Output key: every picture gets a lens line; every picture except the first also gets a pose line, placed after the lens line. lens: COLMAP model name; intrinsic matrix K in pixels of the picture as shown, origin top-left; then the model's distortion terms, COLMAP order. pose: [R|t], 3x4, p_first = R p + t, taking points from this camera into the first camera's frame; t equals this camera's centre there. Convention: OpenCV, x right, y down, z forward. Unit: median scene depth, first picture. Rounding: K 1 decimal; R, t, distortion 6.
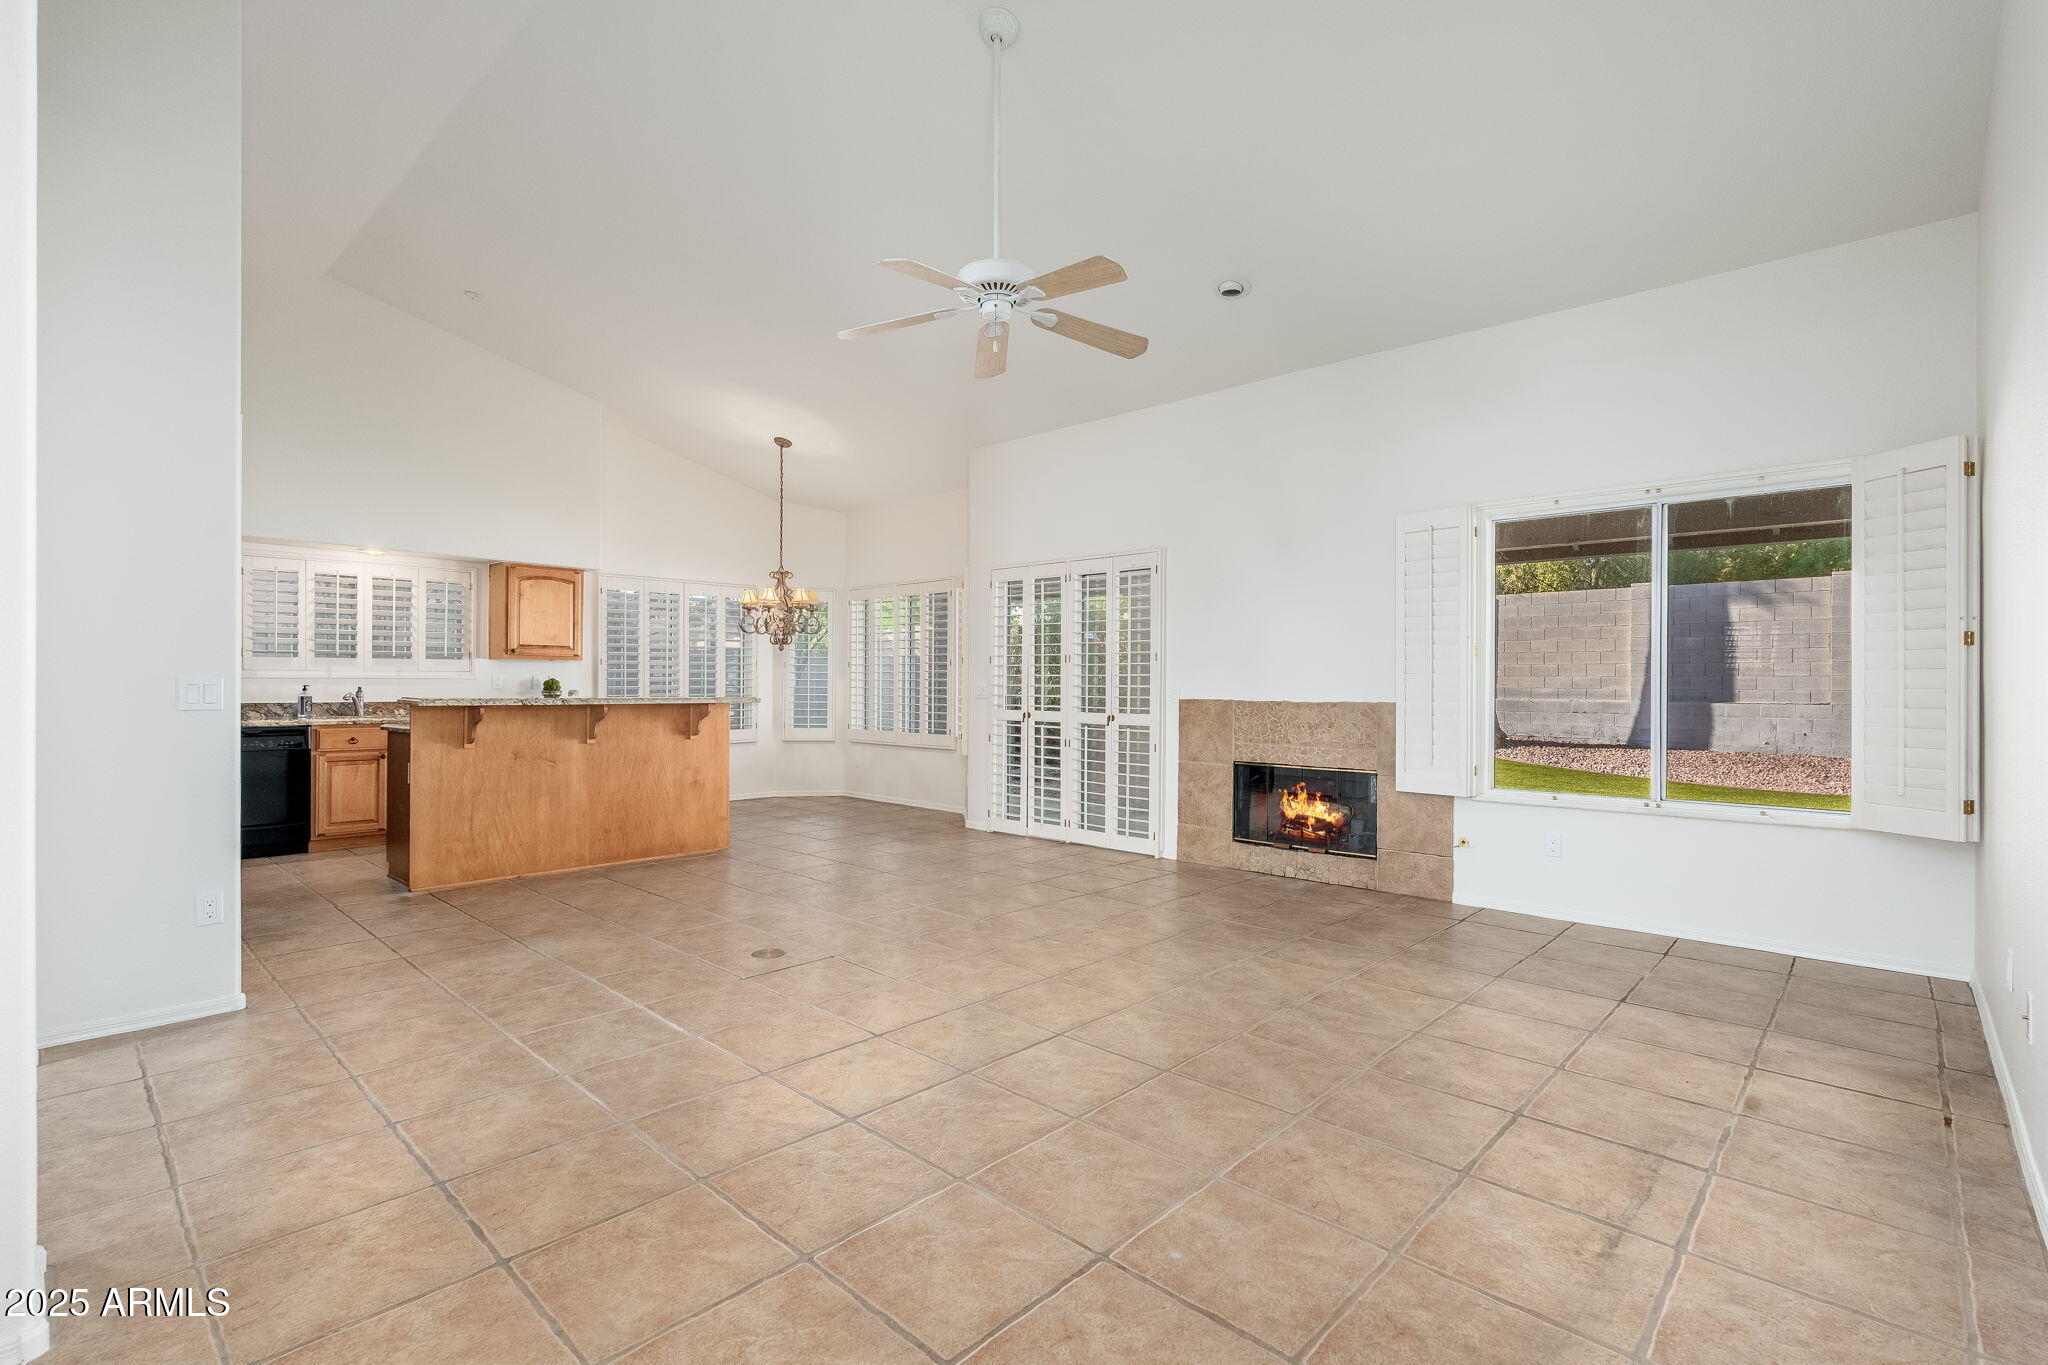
lens RADIAL K [[935.7, 0, 1020.8], [0, 935.7, 684.5], [0, 0, 1]] dist [-0.002027, 0.000071]
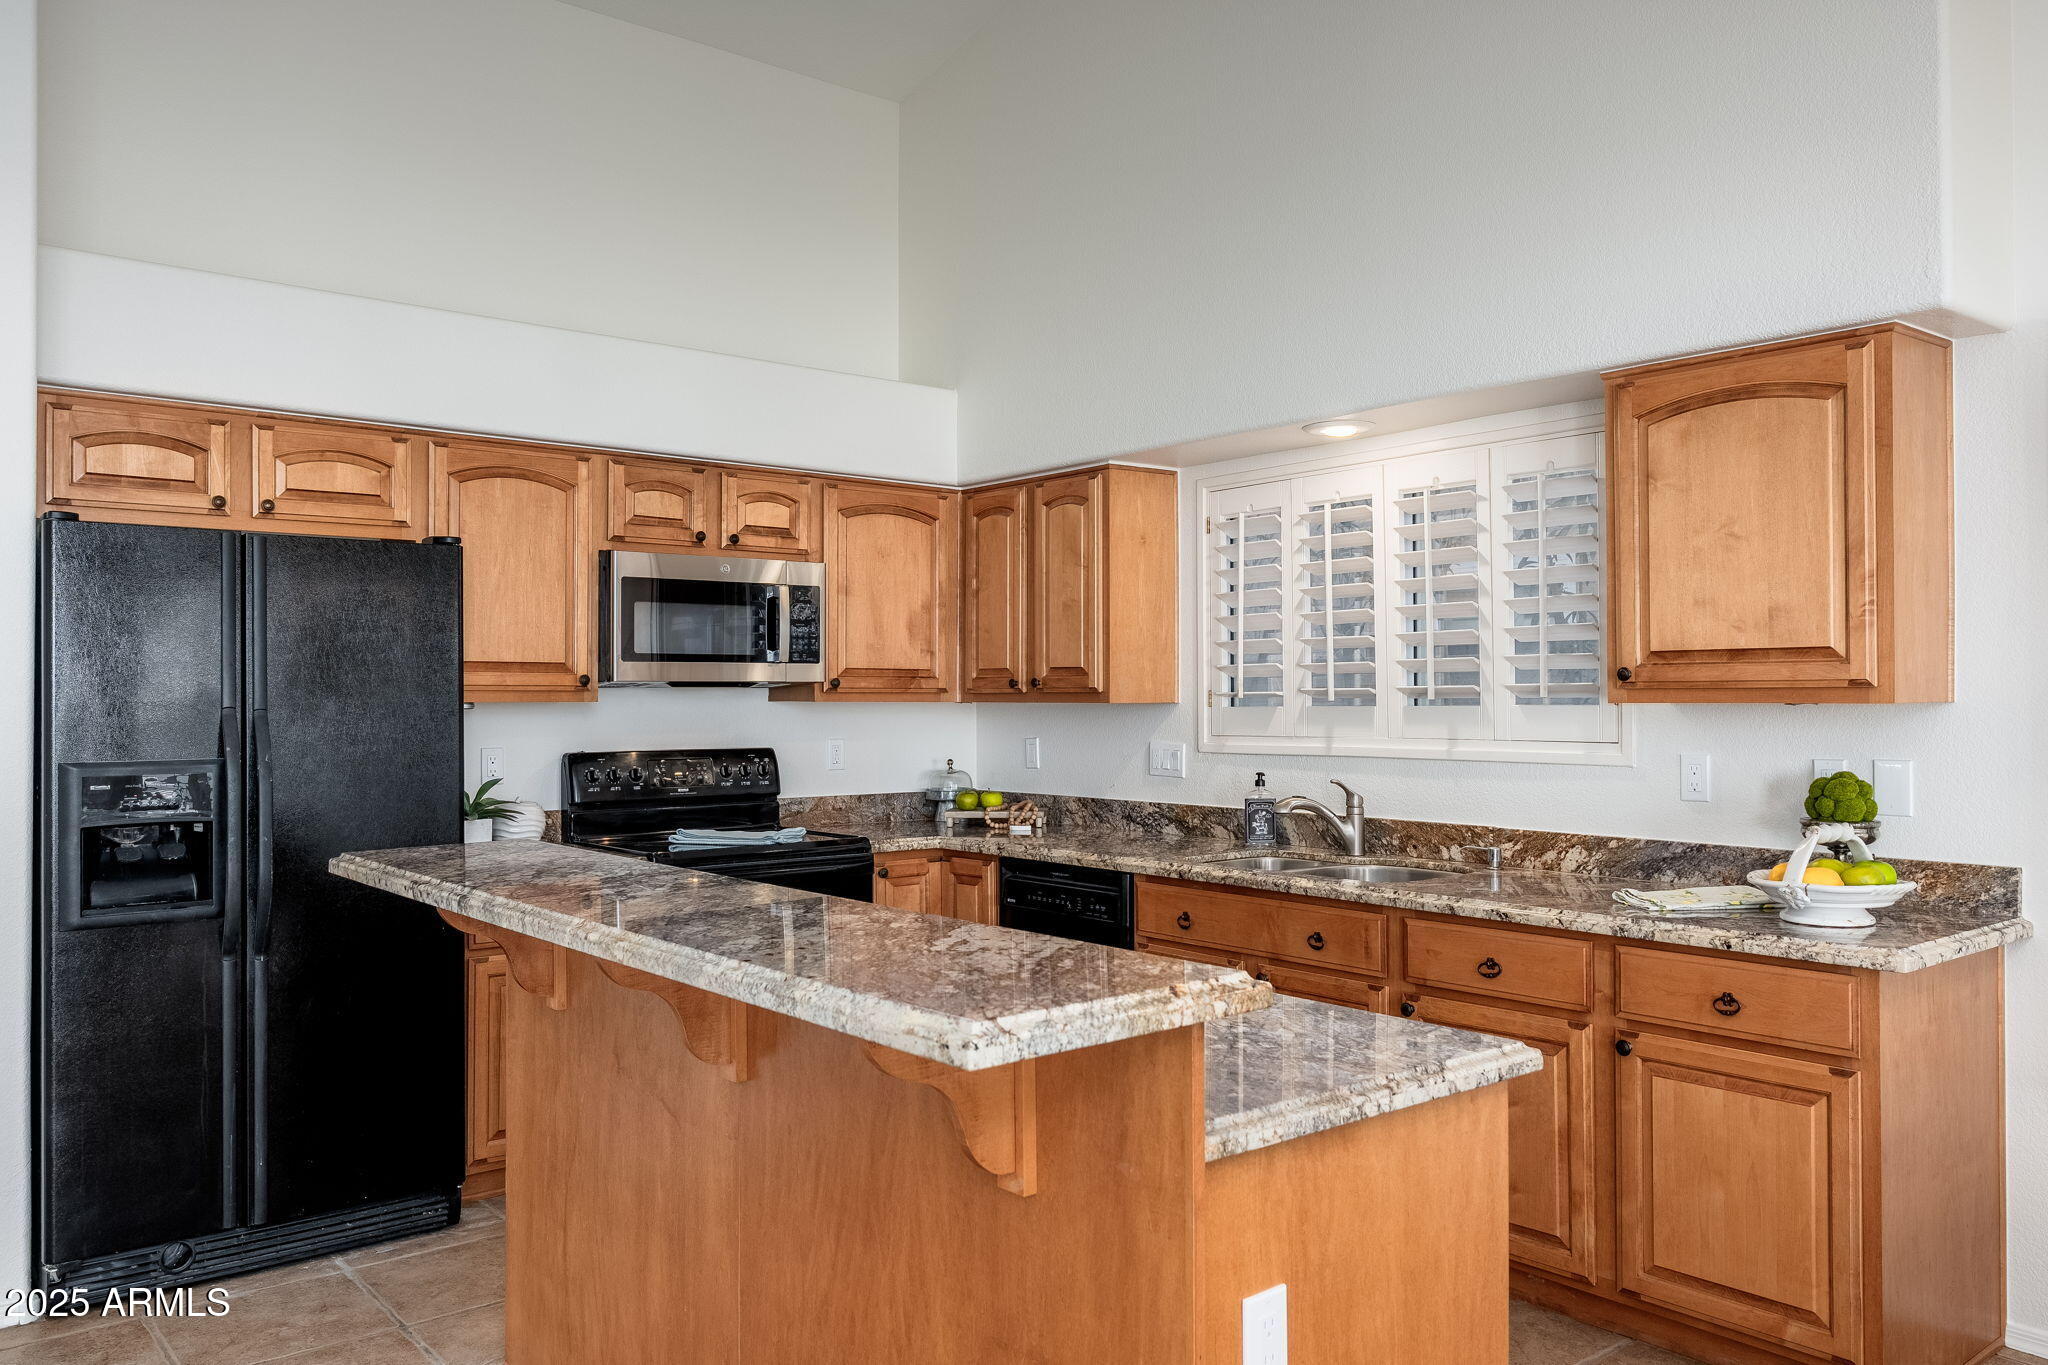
lens RADIAL K [[1512.8, 0, 1024.0], [0, 1512.8, 682.5], [0, 0, 1]] dist [-0.000043, 0.001150]
pose [[-0.134761, -0.014779, -0.990768, -0.069078], [0.001898, 0.999883, -0.015173, -0.032375], [0.990876, -0.003925, -0.134717, 1.049081]]
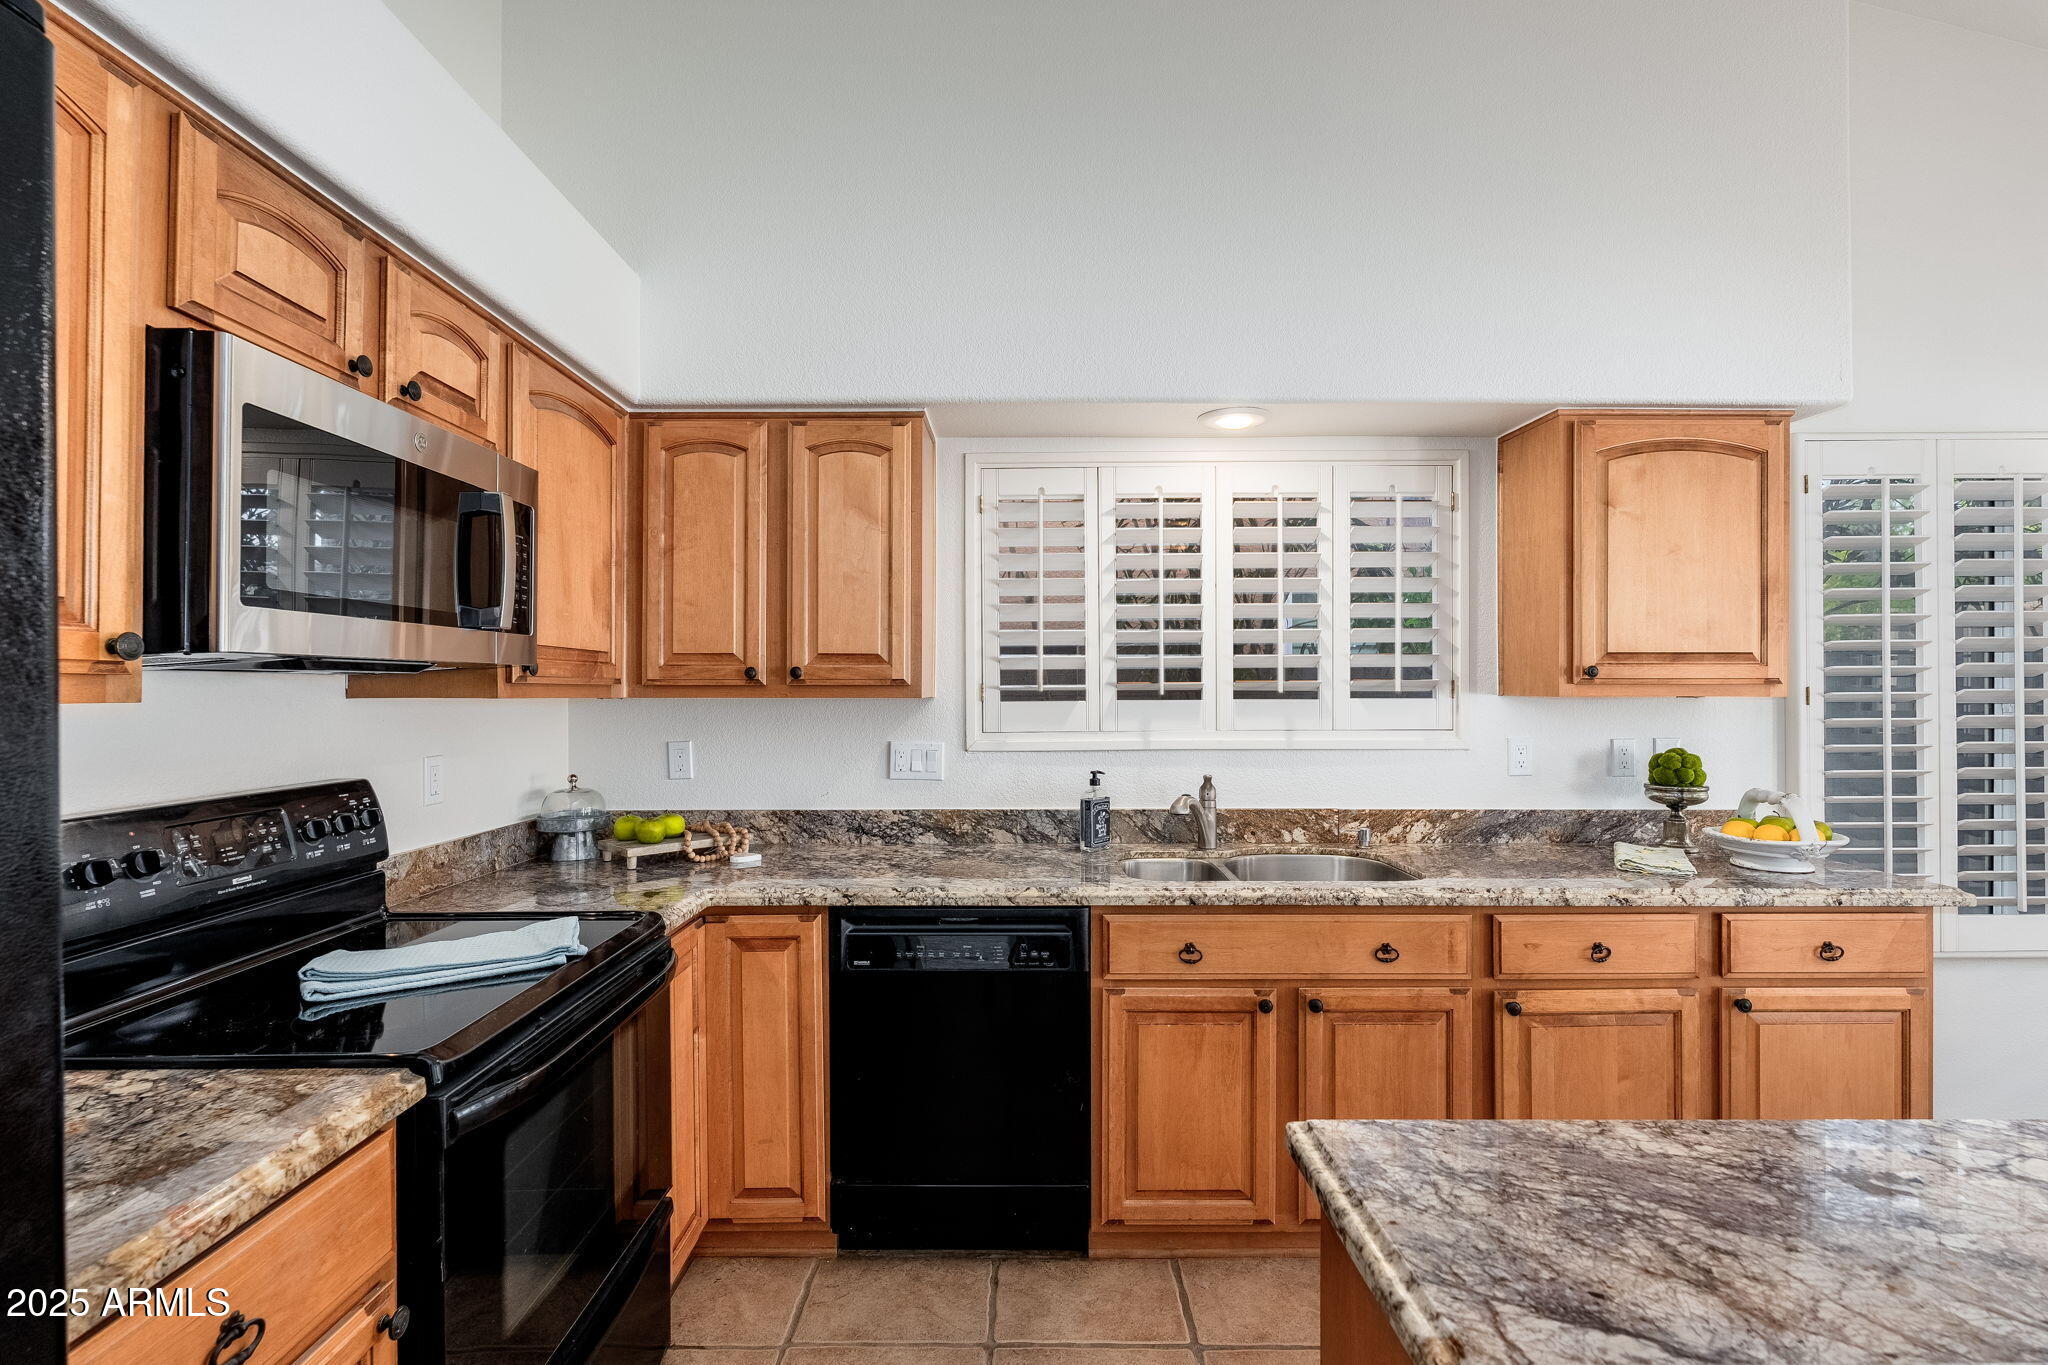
lens RADIAL K [[935.7, 0, 1020.8], [0, 935.7, 684.5], [0, 0, 1]] dist [-0.002027, 0.000071]
pose [[0.680628, -0.009361, -0.732569, -0.521754], [0.004679, 0.999954, -0.008431, -0.035784], [0.732614, 0.002311, 0.680640, 0.745610]]
